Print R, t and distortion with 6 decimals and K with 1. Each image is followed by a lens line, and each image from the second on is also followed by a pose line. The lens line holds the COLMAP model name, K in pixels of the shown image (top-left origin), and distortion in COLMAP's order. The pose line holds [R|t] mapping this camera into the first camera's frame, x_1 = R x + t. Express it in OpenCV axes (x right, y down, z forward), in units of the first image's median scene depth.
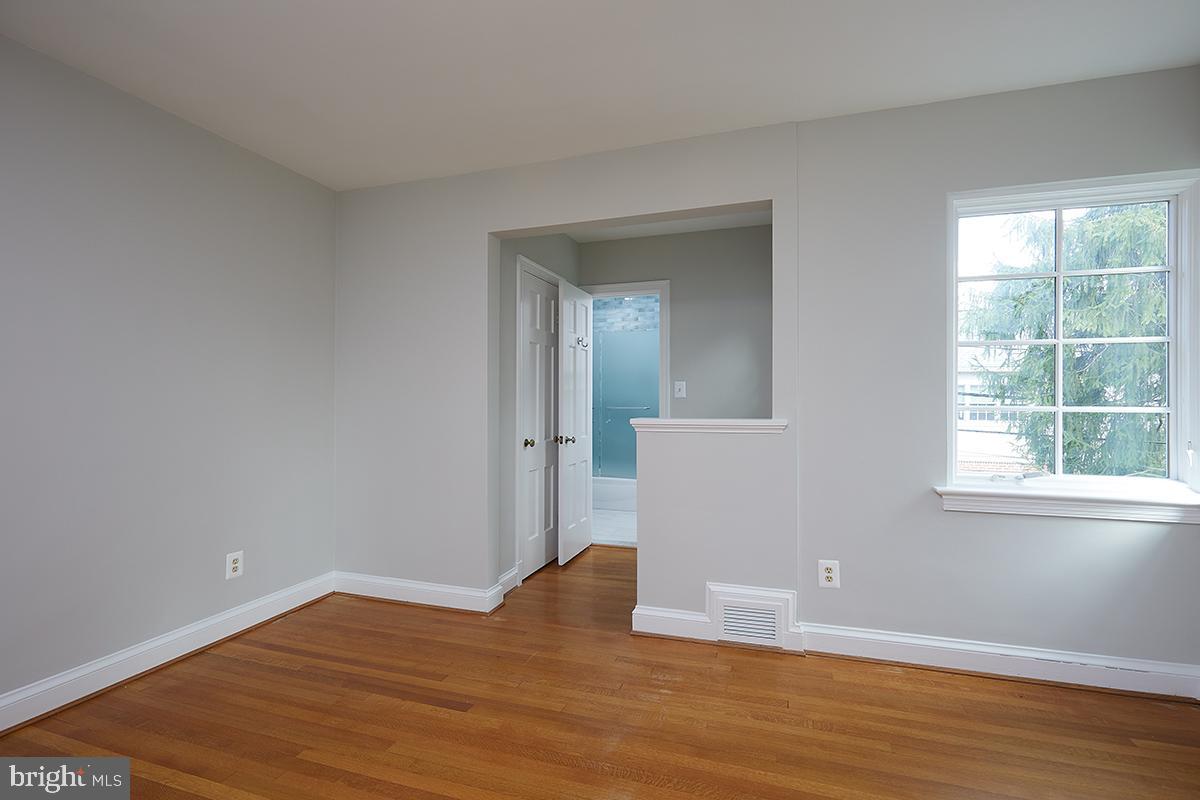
lens RADIAL K [[547.7, 0, 605.9], [0, 547.7, 399.5], [0, 0, 1]] dist [-0.001437, -0.000222]
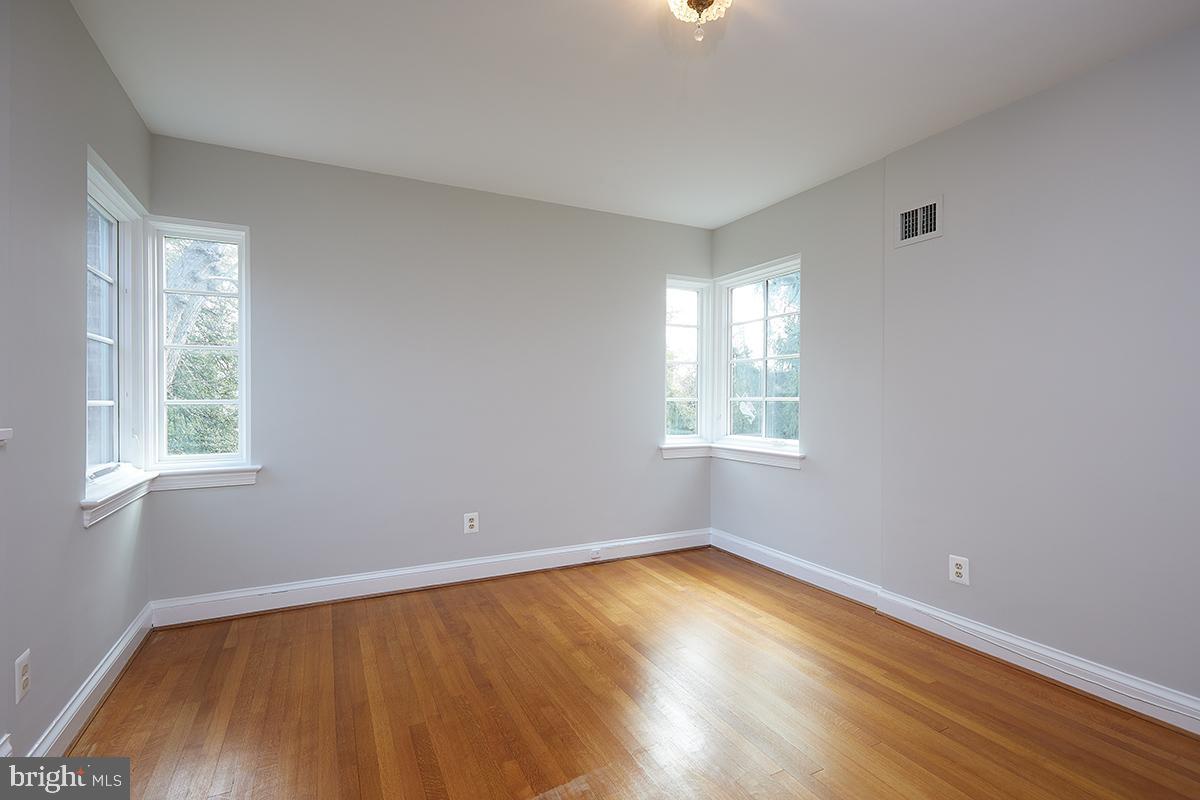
lens RADIAL K [[547.7, 0, 602.7], [0, 547.7, 403.0], [0, 0, 1]] dist [-0.001437, -0.000222]
pose [[-0.709432, -0.009141, 0.704715, -0.500560], [-0.005837, 0.999958, 0.007095, 0.003608], [-0.704750, 0.000920, -0.709455, 1.021098]]
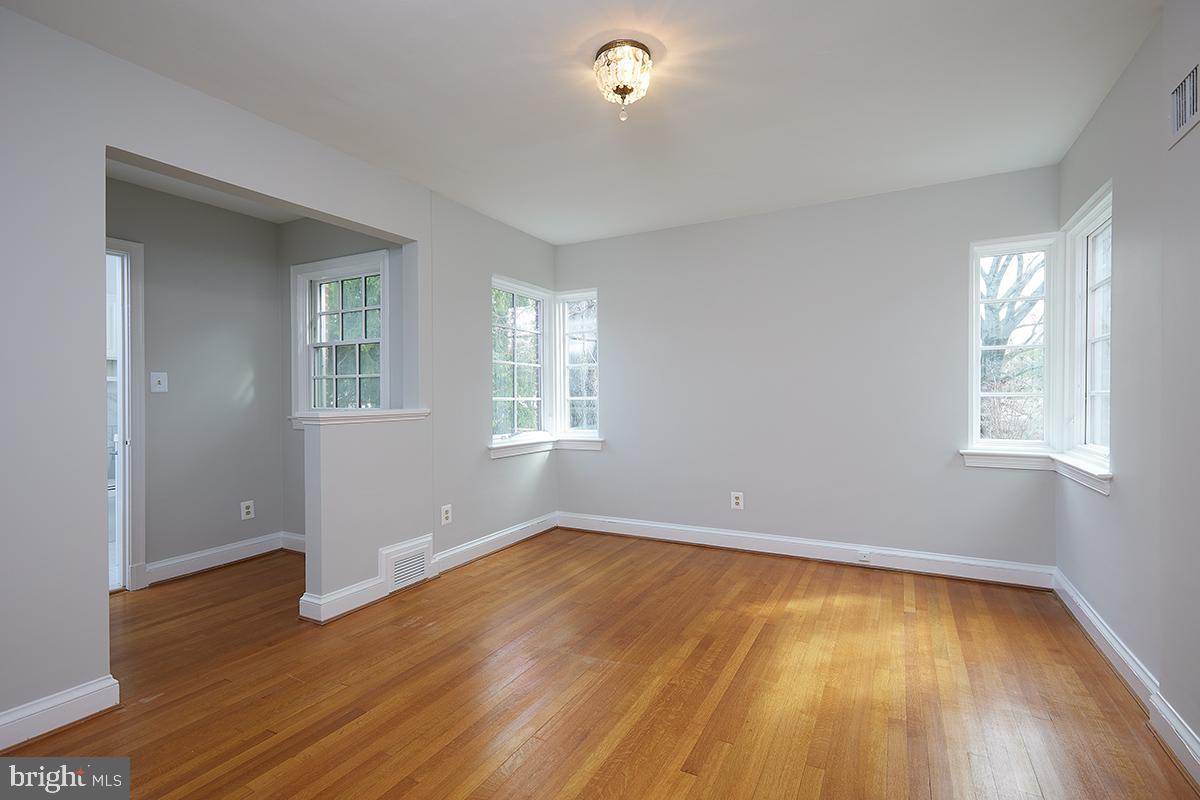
lens RADIAL K [[547.7, 0, 604.2], [0, 547.7, 398.9], [0, 0, 1]] dist [-0.001437, -0.000222]
pose [[0.177605, -0.007392, 0.984074, -0.977897], [0.001701, 0.999973, 0.007204, 0.003953], [-0.984100, 0.000394, 0.177612, 0.349571]]
